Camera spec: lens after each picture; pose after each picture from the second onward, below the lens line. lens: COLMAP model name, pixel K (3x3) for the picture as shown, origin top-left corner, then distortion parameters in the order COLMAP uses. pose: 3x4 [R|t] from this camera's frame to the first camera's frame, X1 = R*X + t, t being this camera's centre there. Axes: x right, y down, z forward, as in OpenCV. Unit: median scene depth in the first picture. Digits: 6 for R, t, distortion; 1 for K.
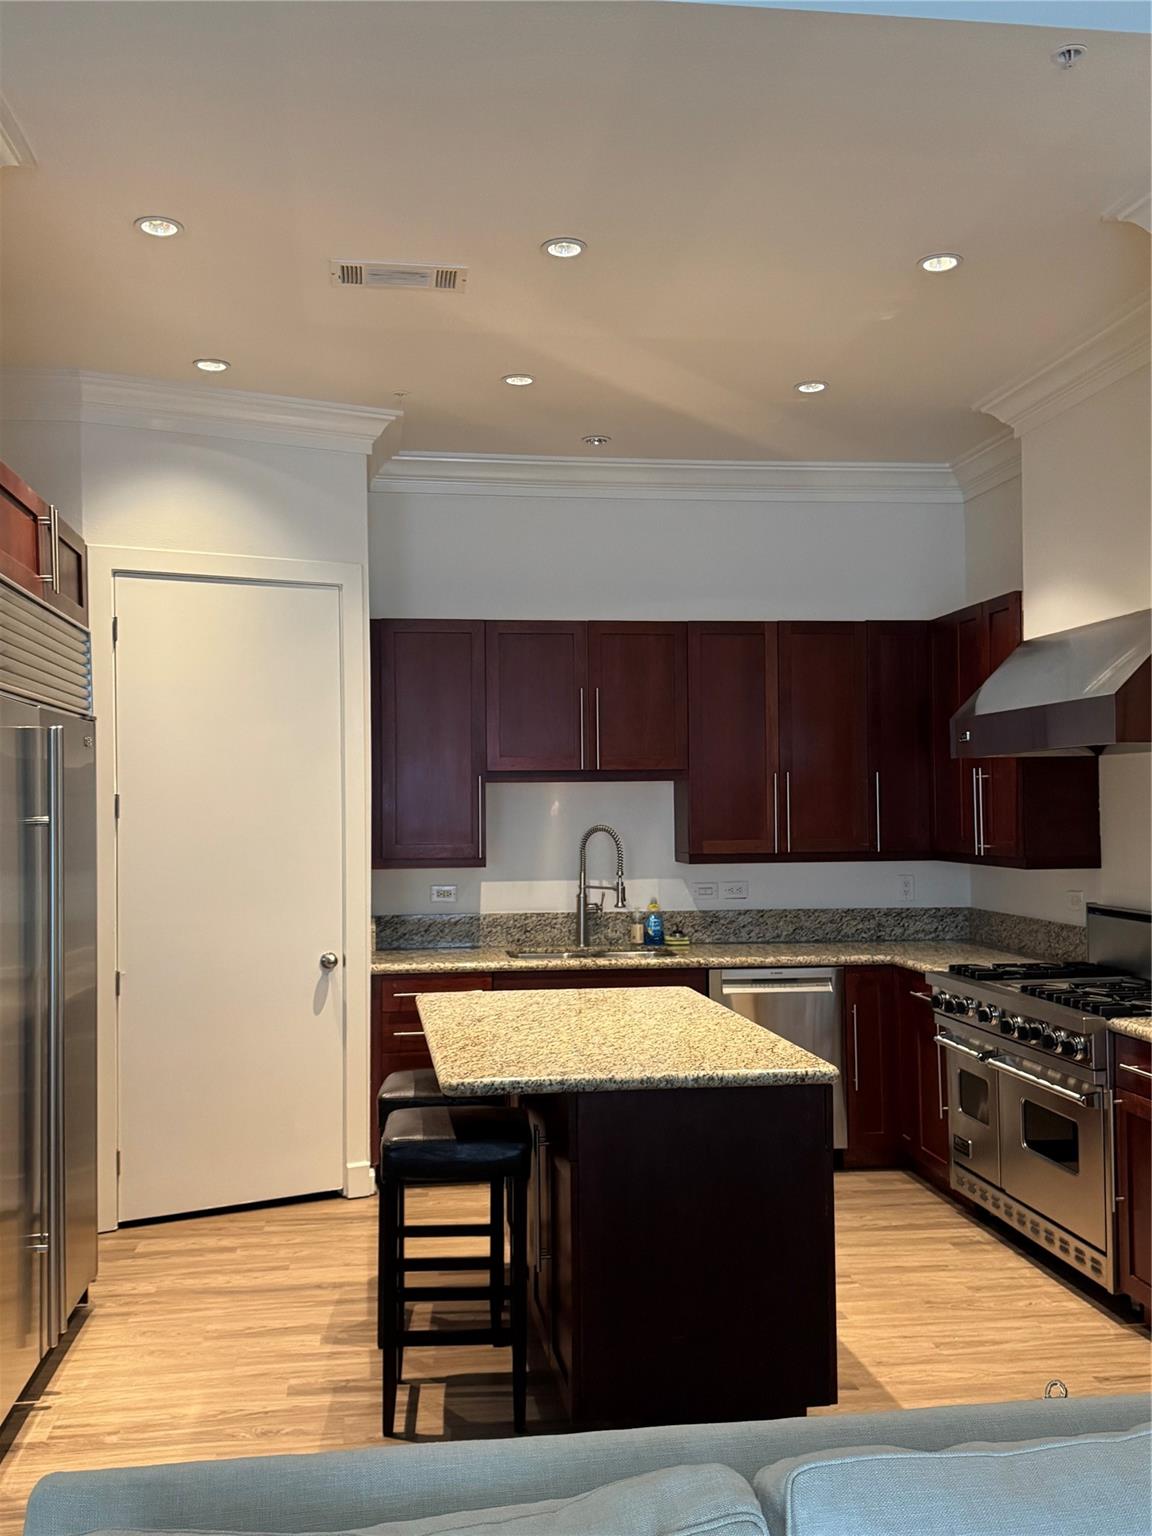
lens RADIAL K [[1405.1, 0, 568.6], [0, 1405.1, 769.4], [0, 0, 1]] dist [0.114621, 0.000000]
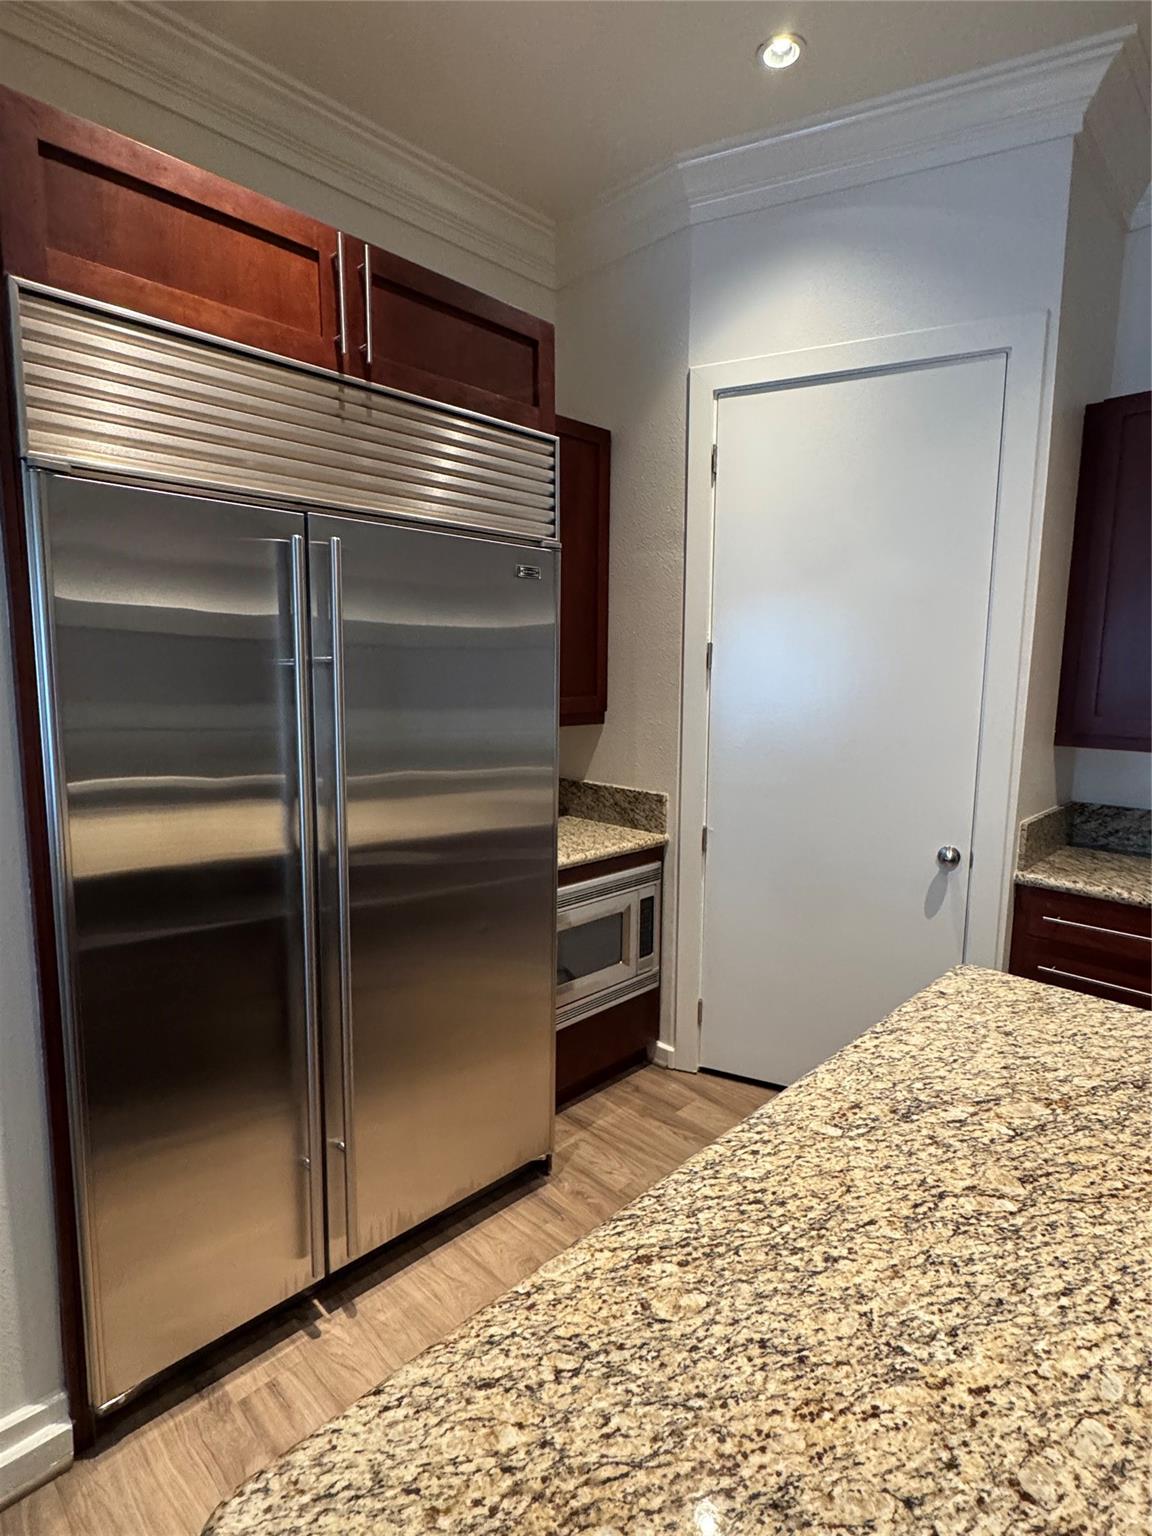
lens RADIAL K [[786.5, 0, 572.1], [0, 786.5, 767.3], [0, 0, 1]] dist [-0.004526, 0.000575]
pose [[0.606773, 0.120559, -0.785679, 0.039303], [-0.001002, 0.988546, 0.150914, 0.017778], [0.794874, -0.090783, 0.599944, 0.528333]]
